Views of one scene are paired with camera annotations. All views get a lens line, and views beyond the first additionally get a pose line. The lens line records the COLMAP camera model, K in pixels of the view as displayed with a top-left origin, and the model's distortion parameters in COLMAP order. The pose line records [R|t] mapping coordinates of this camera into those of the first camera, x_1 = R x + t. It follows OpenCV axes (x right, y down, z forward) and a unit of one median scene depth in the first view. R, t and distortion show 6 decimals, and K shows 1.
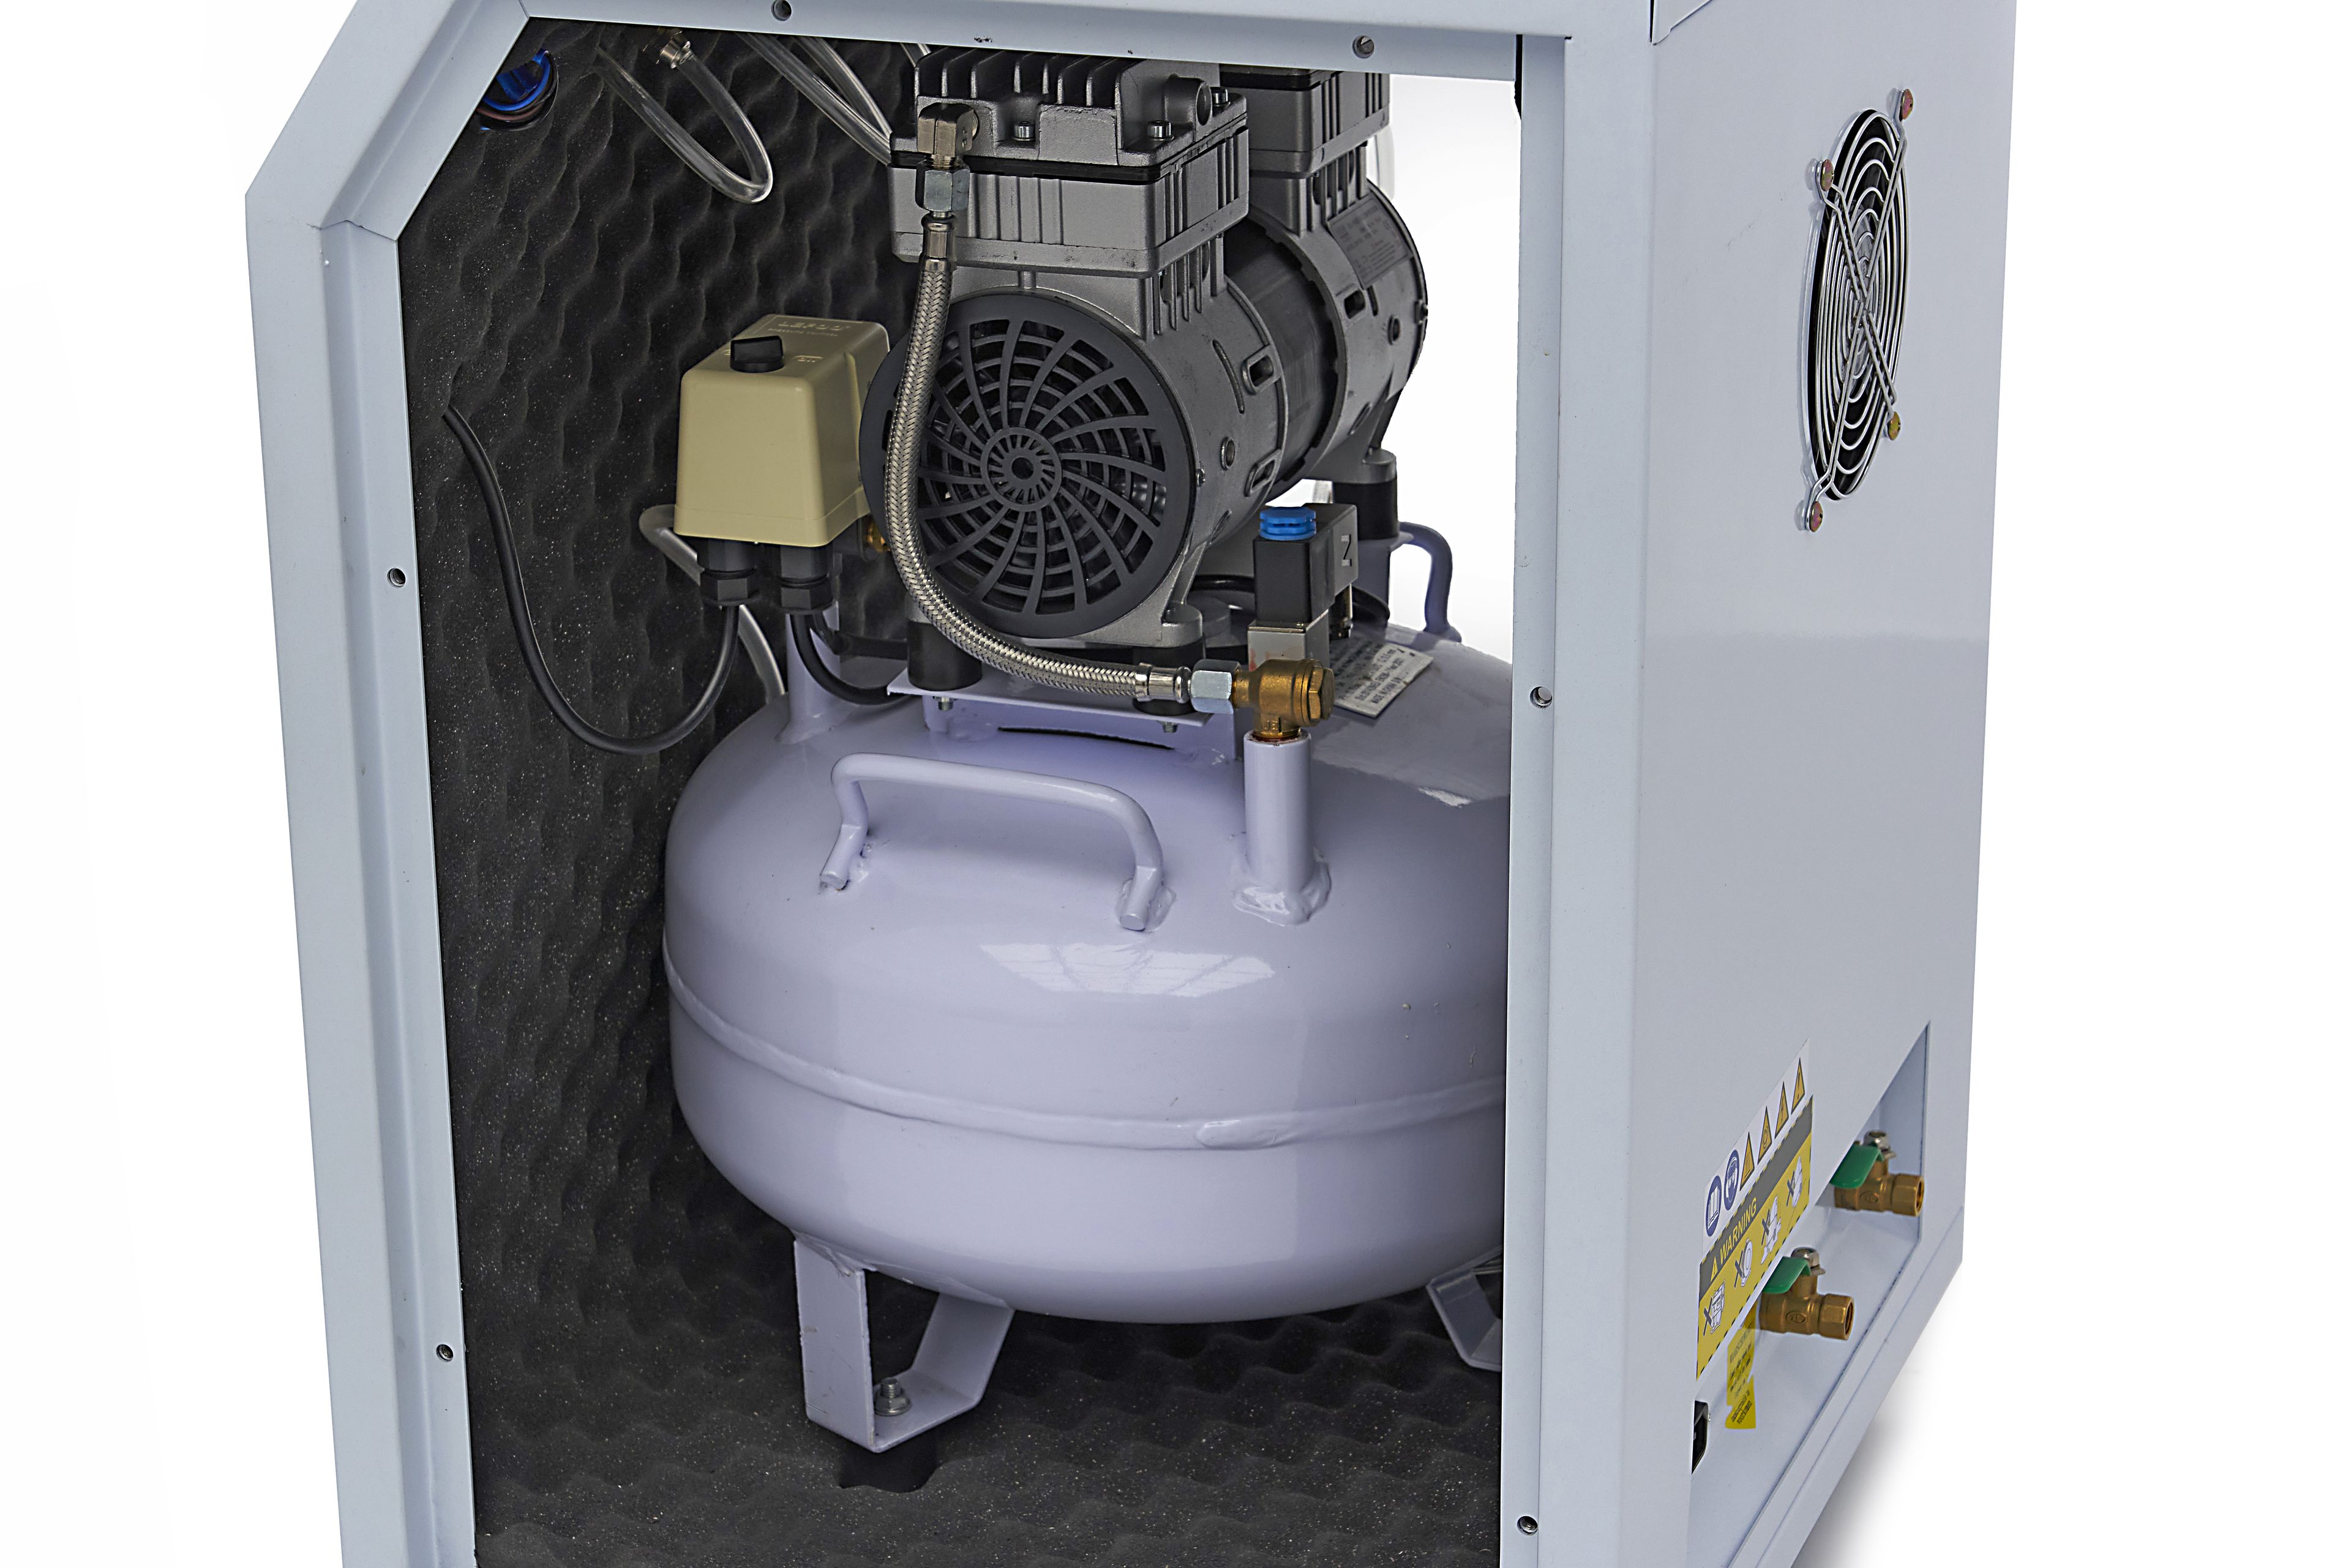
lens RADIAL K [[5274.2, 0, 1176.4], [0, 5274.2, 784.9], [0, 0, 1]] dist [0.062367, 0.000000]
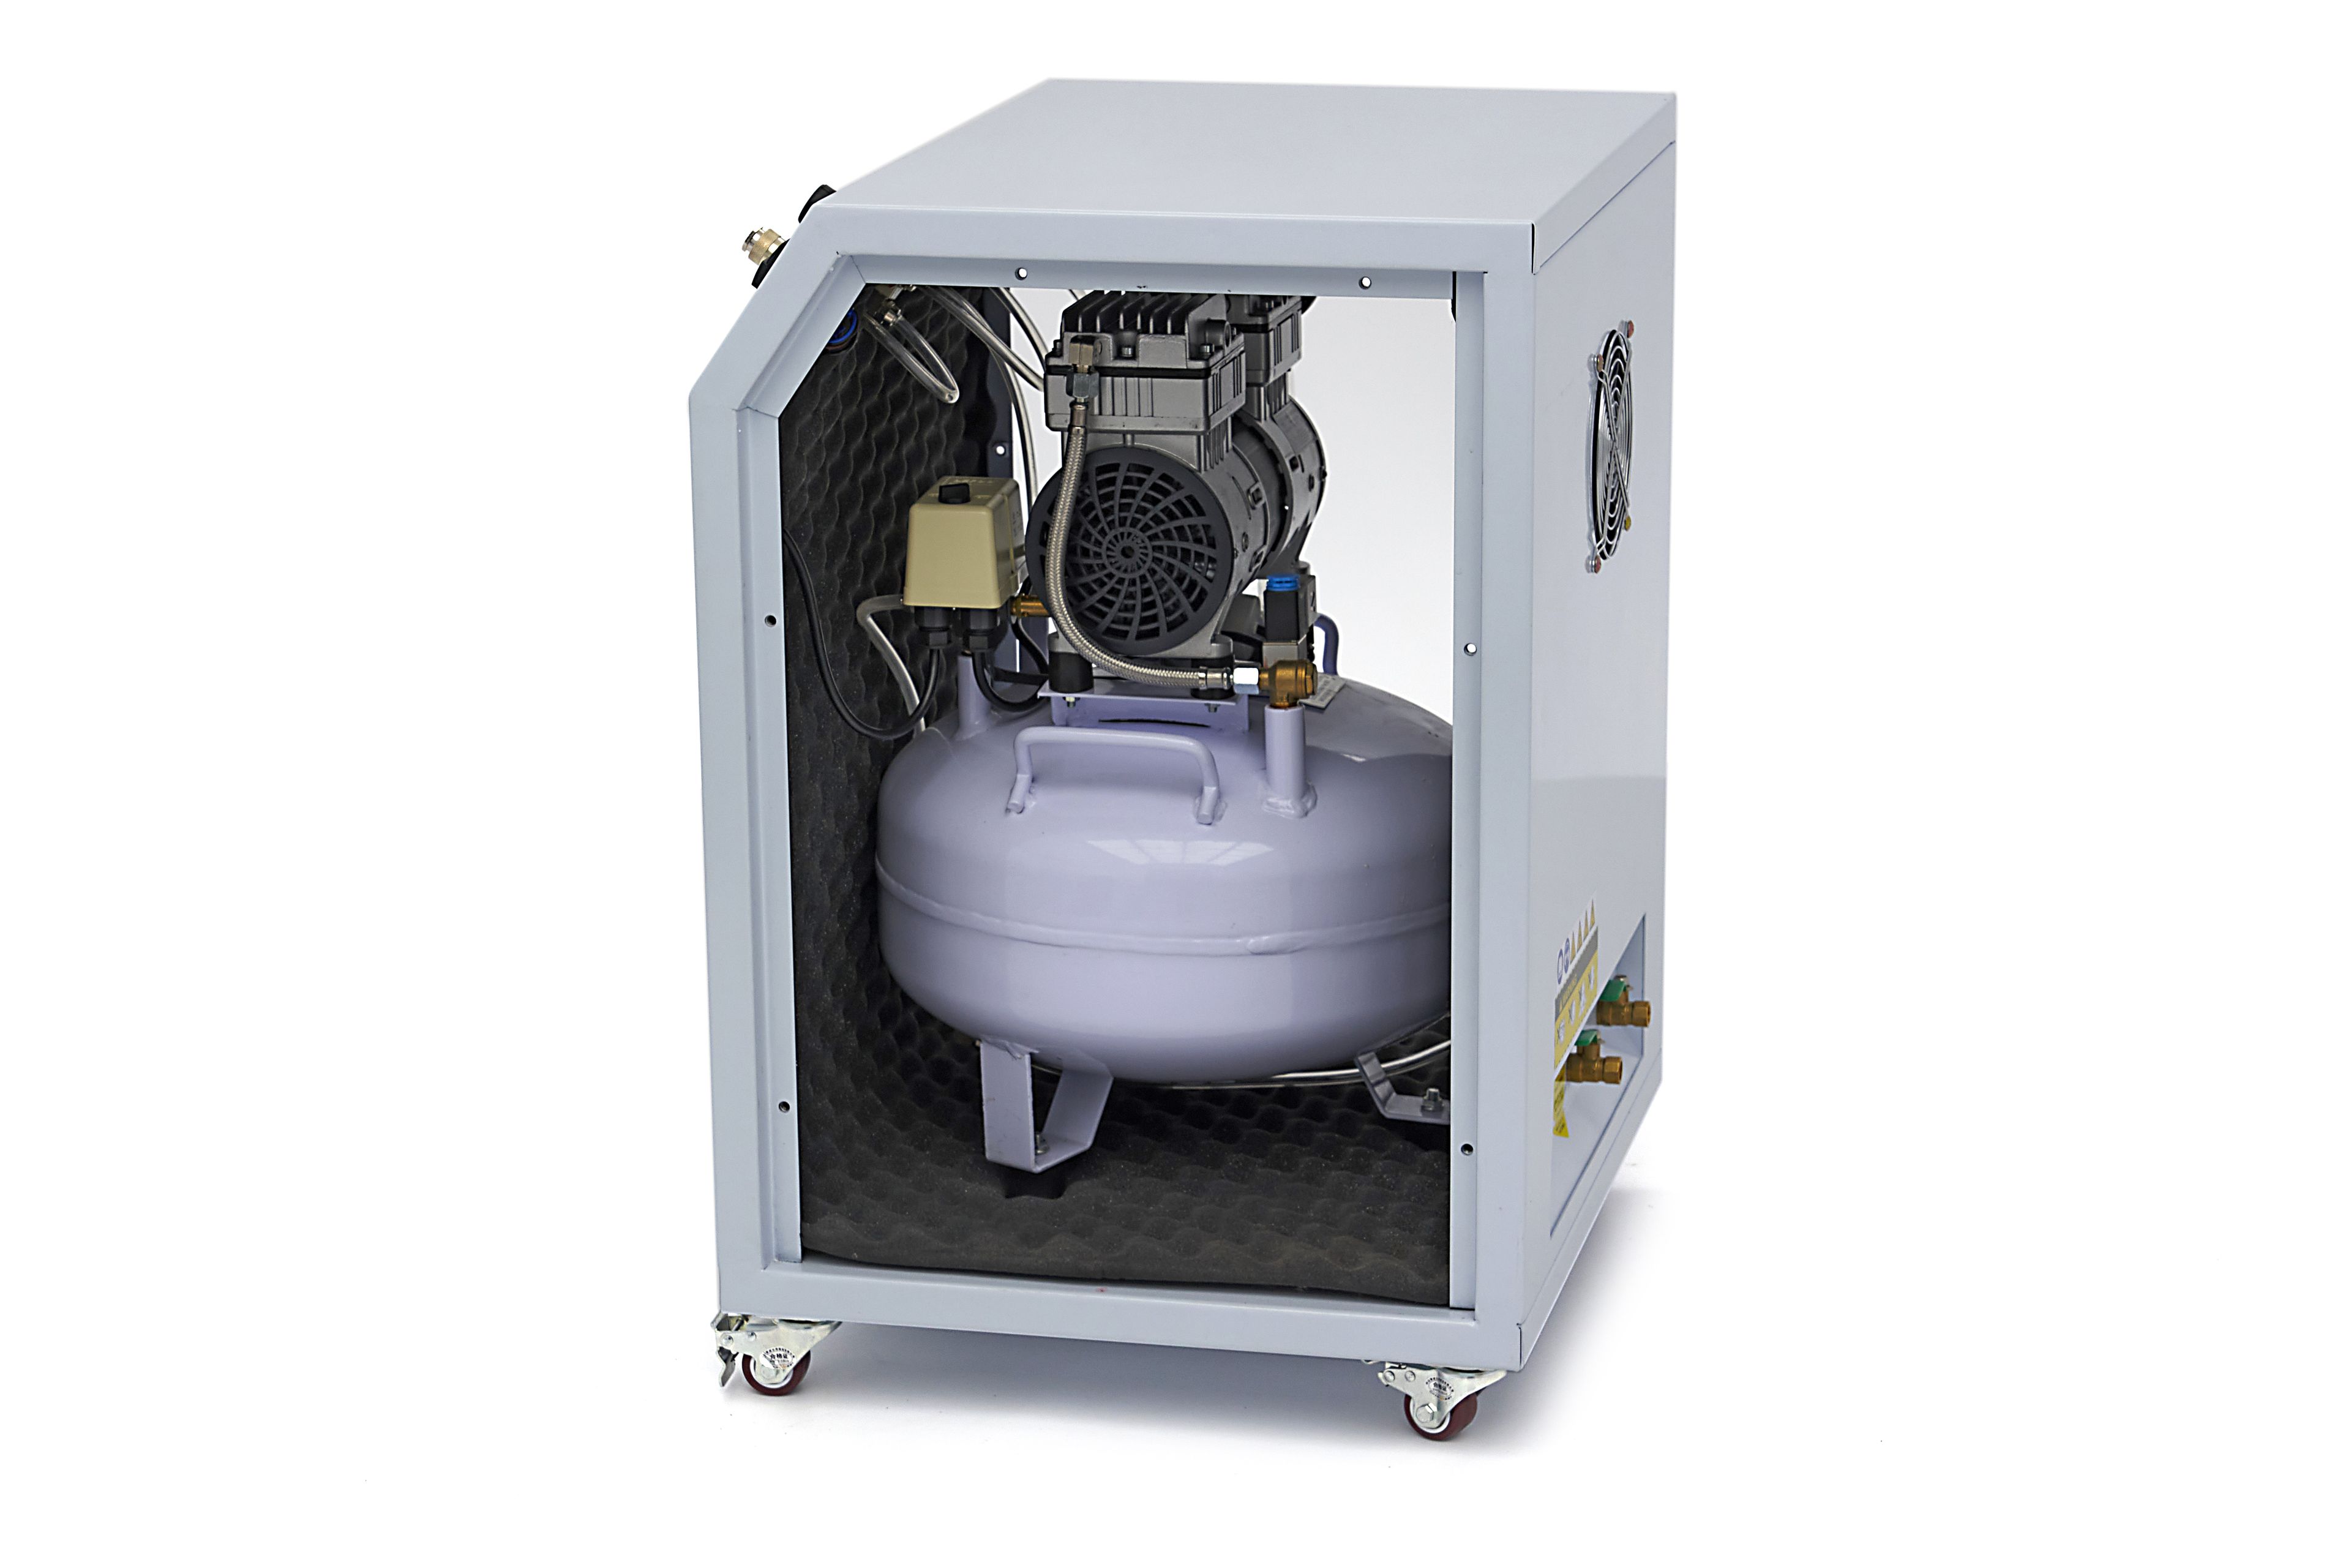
lens RADIAL K [[5274.2, 0, 1175.5], [0, 5274.2, 783.6], [0, 0, 1]] dist [0.062367, 0.000000]
pose [[0.992609, -0.031771, 0.117124, -0.210991], [0.041619, 0.995712, -0.082620, 0.151110], [-0.113997, 0.086884, 0.989675, -0.649060]]
